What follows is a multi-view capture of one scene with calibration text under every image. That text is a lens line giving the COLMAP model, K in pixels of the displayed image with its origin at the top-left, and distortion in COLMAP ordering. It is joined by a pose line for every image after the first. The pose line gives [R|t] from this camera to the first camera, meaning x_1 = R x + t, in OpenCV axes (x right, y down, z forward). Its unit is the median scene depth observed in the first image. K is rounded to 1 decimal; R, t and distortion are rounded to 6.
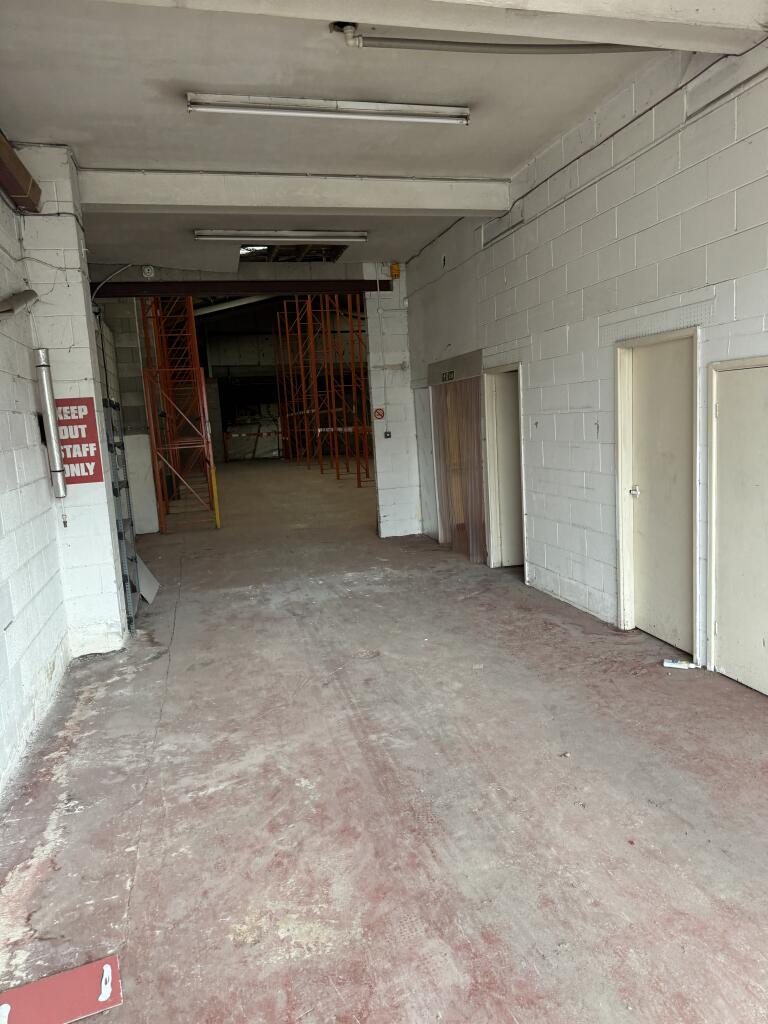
lens RADIAL K [[693.9, 0, 384.0], [0, 693.9, 512.0], [0, 0, 1]] dist [0.005133, 0.000405]
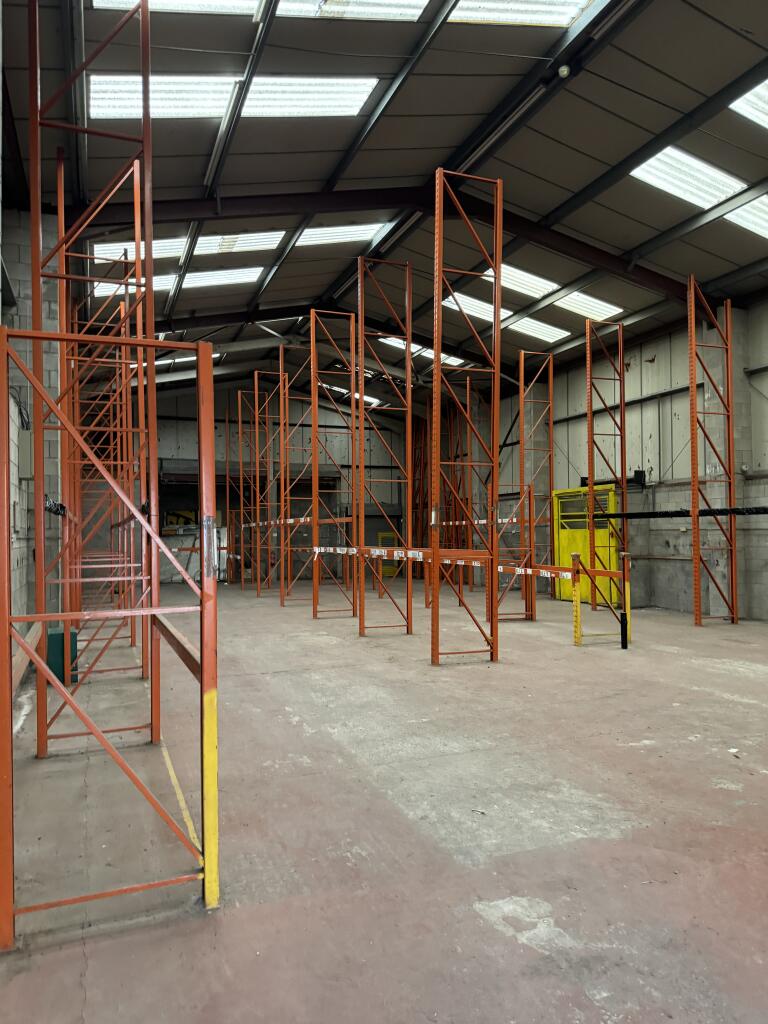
lens RADIAL K [[693.9, 0, 384.0], [0, 693.9, 512.0], [0, 0, 1]] dist [0.005133, 0.000405]
pose [[0.990493, 0.066020, 0.120688, -0.071006], [-0.043488, 0.982595, -0.180601, -0.025729], [-0.130510, 0.173636, 0.976124, 0.236413]]
